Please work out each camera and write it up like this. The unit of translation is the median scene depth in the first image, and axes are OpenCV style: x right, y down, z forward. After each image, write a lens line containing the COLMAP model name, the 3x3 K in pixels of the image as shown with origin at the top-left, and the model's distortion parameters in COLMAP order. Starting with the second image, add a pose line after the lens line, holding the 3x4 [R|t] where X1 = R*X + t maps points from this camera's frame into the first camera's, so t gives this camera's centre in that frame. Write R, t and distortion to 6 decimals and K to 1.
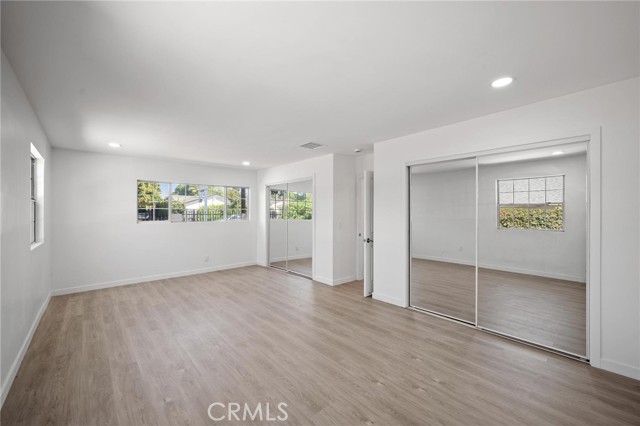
lens RADIAL K [[257.2, 0, 318.7], [0, 257.2, 205.9], [0, 0, 1]] dist [-0.001316, -0.000087]
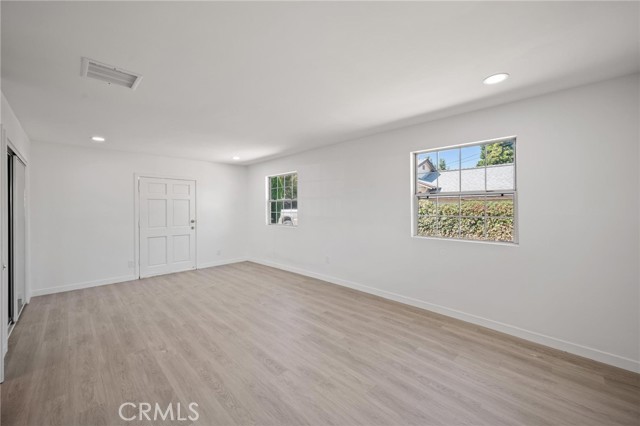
lens RADIAL K [[257.2, 0, 318.7], [0, 257.2, 205.9], [0, 0, 1]] dist [-0.001316, -0.000087]
pose [[-0.999114, 0.007410, -0.041417, -0.505862], [0.009030, 0.999196, -0.039064, 0.053800], [0.041095, -0.039403, -0.998378, 1.906742]]
